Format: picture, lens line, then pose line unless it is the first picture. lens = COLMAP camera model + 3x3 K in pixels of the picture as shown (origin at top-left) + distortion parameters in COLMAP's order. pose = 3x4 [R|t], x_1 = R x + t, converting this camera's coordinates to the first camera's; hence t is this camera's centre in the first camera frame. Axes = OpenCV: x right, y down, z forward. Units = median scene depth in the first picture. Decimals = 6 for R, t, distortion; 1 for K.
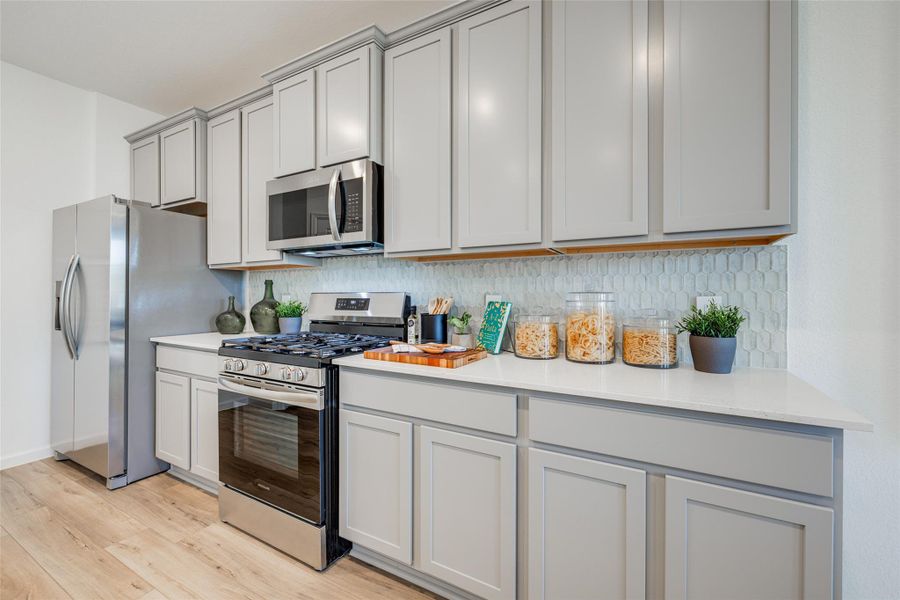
lens RADIAL K [[393.1, 0, 474.2], [0, 393.1, 296.0], [0, 0, 1]] dist [-0.000799, 0.000143]
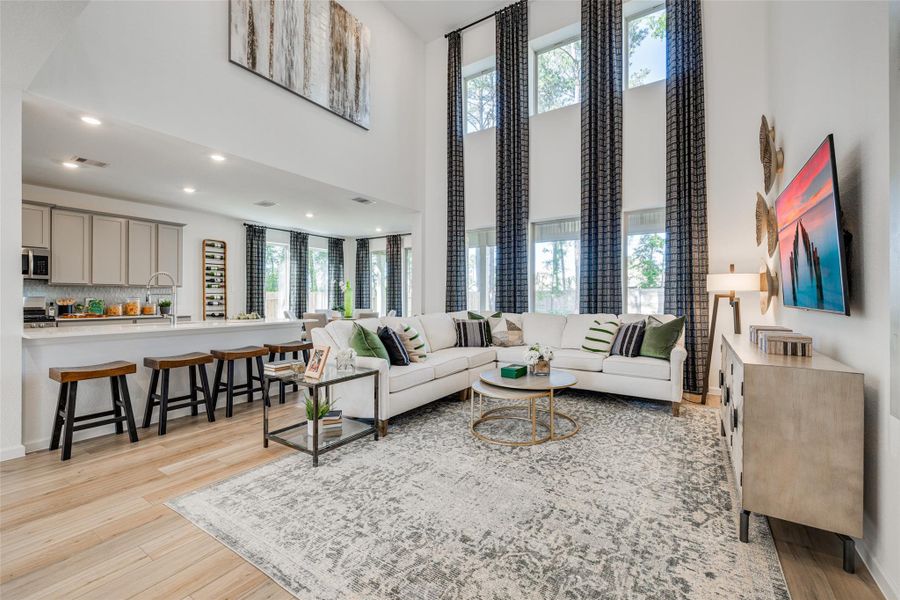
lens RADIAL K [[391.2, 0, 457.5], [0, 391.2, 299.2], [0, 0, 1]] dist [0.001004, 0.000138]
pose [[0.052959, -0.004956, 0.998584, -2.715824], [0.001338, 0.999987, 0.004892, -0.005659], [-0.998596, 0.001077, 0.052965, -1.915409]]
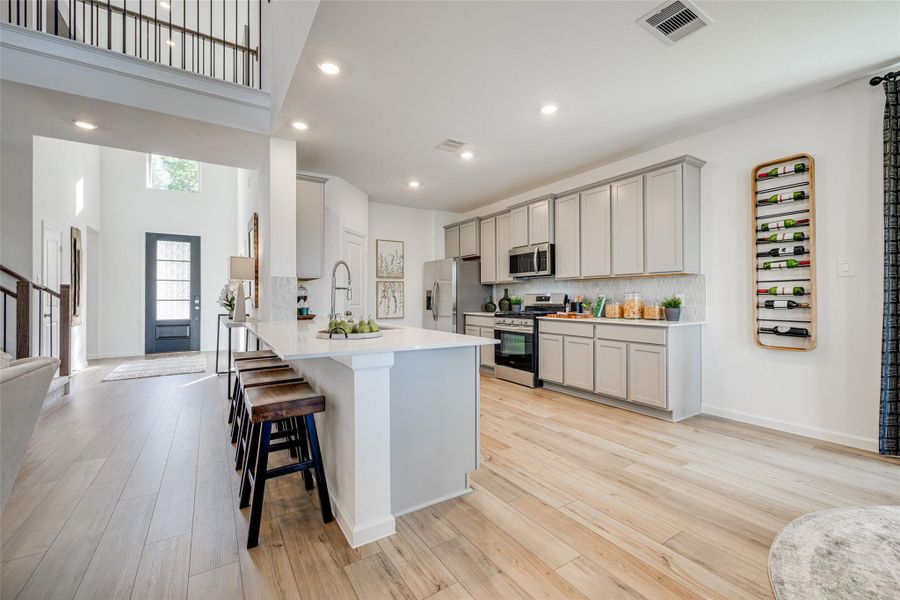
lens RADIAL K [[407.4, 0, 436.5], [0, 407.4, 296.7], [0, 0, 1]] dist [-0.001626, 0.000149]
pose [[0.851203, -0.005729, -0.524805, 0.489898], [0.003593, 0.999981, -0.005088, 0.021233], [0.524824, 0.002446, 0.851207, -1.615427]]
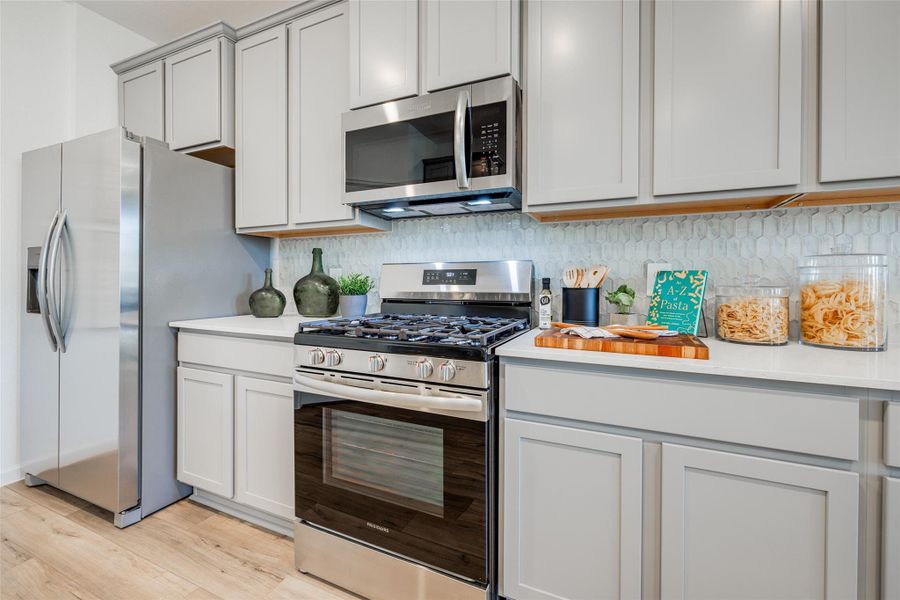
lens RADIAL K [[405.2, 0, 466.4], [0, 405.2, 283.6], [0, 0, 1]] dist [-0.002018, -0.000414]
pose [[0.997295, 0.001270, 0.073491, -0.387583], [-0.001730, 0.999979, 0.006205, 0.033207], [-0.073481, -0.006315, 0.997277, 0.230492]]
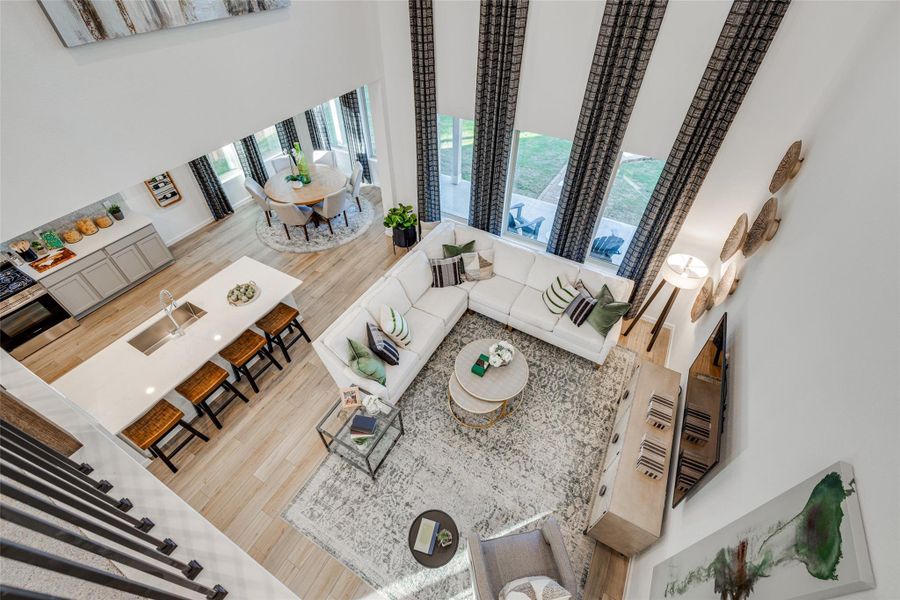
lens RADIAL K [[386.2, 0, 453.5], [0, 386.2, 312.9], [0, 0, 1]] dist [0.000678, 0.000204]
pose [[-0.013338, -0.721643, 0.692137, -2.258322], [-0.011536, 0.692264, 0.721552, -1.584014], [-0.999844, 0.001640, -0.017558, -1.871404]]
